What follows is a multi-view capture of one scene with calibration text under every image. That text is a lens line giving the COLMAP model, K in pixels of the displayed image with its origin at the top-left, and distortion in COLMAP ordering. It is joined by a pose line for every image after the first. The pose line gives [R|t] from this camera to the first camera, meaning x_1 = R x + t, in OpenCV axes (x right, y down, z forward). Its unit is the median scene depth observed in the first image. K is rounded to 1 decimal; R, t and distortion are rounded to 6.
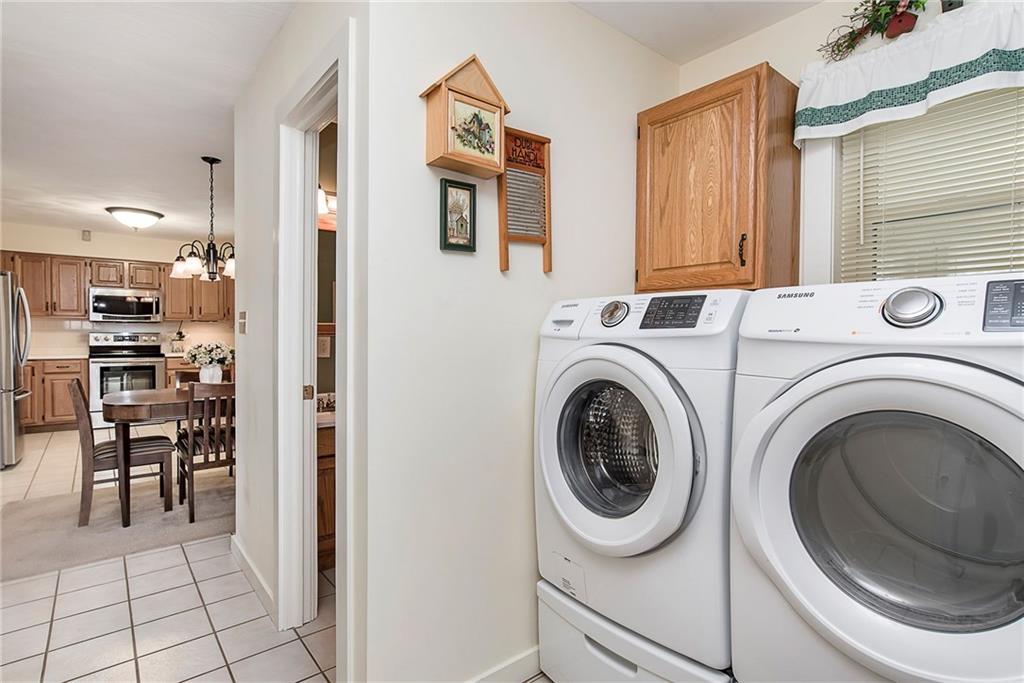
lens RADIAL K [[502.3, 0, 512.0], [0, 502.3, 341.5], [0, 0, 1]] dist [0.000607, 0.000118]
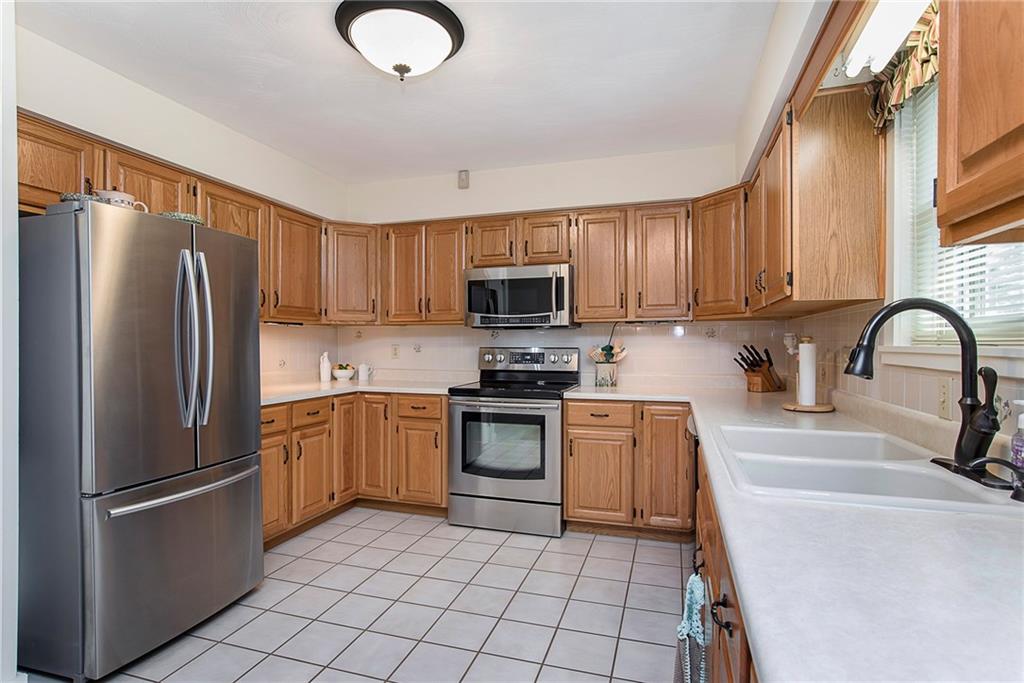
lens RADIAL K [[521.2, 0, 507.4], [0, 521.2, 352.8], [0, 0, 1]] dist [-0.002171, -0.000163]
pose [[0.540900, 0.005185, -0.841071, -0.303286], [-0.009071, 0.999959, 0.000331, -0.012236], [0.841038, 0.007450, 0.540924, 0.688344]]
